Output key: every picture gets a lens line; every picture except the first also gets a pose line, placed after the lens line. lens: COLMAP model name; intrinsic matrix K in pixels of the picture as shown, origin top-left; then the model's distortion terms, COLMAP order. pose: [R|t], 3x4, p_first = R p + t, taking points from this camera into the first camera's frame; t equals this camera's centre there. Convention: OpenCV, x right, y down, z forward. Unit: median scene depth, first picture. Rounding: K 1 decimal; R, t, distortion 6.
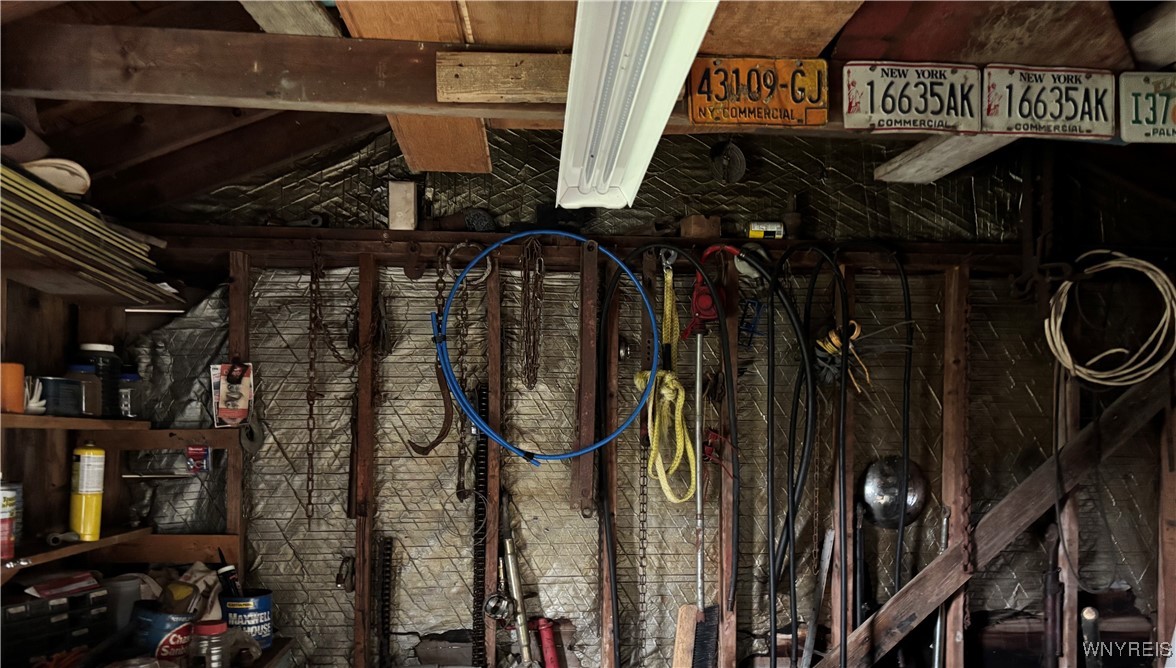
lens RADIAL K [[893.2, 0, 586.5], [0, 893.2, 445.6], [0, 0, 1]] dist [0.043814, -0.004070]
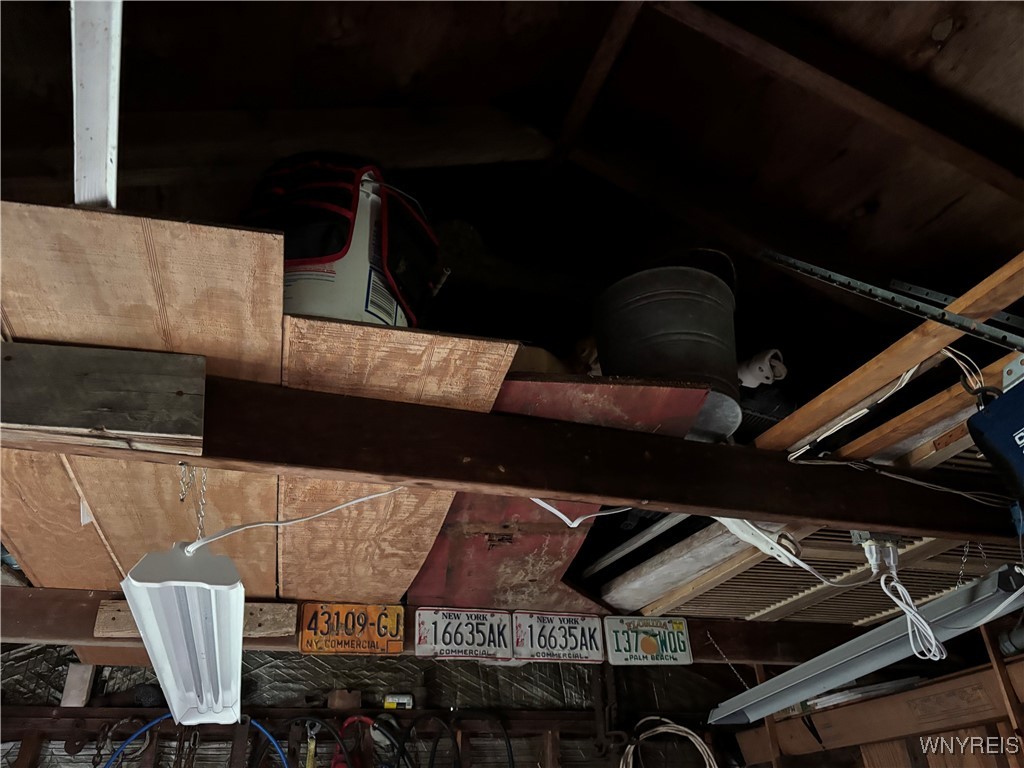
lens RADIAL K [[777.2, 0, 514.8], [0, 777.2, 389.2], [0, 0, 1]] dist [0.040338, -0.041118]
pose [[0.973490, 0.082236, 0.213434, 0.096838], [0.039651, 0.858329, -0.511566, -0.055594], [-0.225266, 0.506468, 0.832314, -0.160239]]
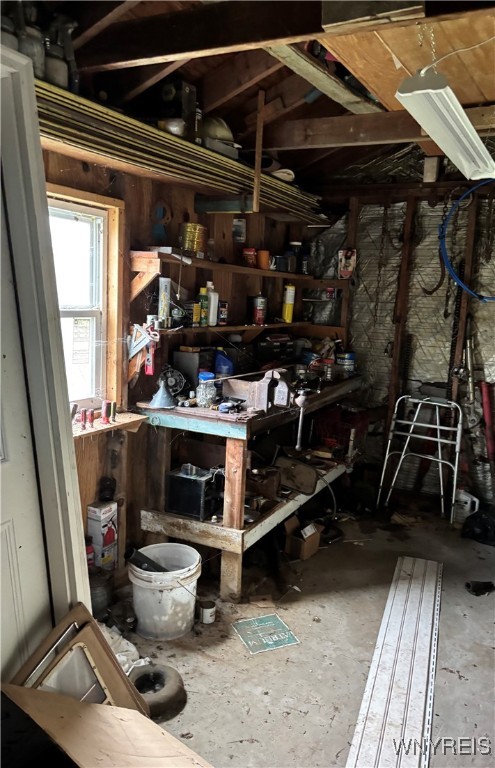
lens RADIAL K [[586.5, 0, 283.0], [0, 586.5, 385.3], [0, 0, 1]] dist [0.005274, -0.000011]
pose [[0.859322, 0.114537, -0.498445, 0.226195], [-0.043641, 0.987467, 0.151671, 0.025285], [0.509570, -0.108582, 0.853550, -0.347636]]
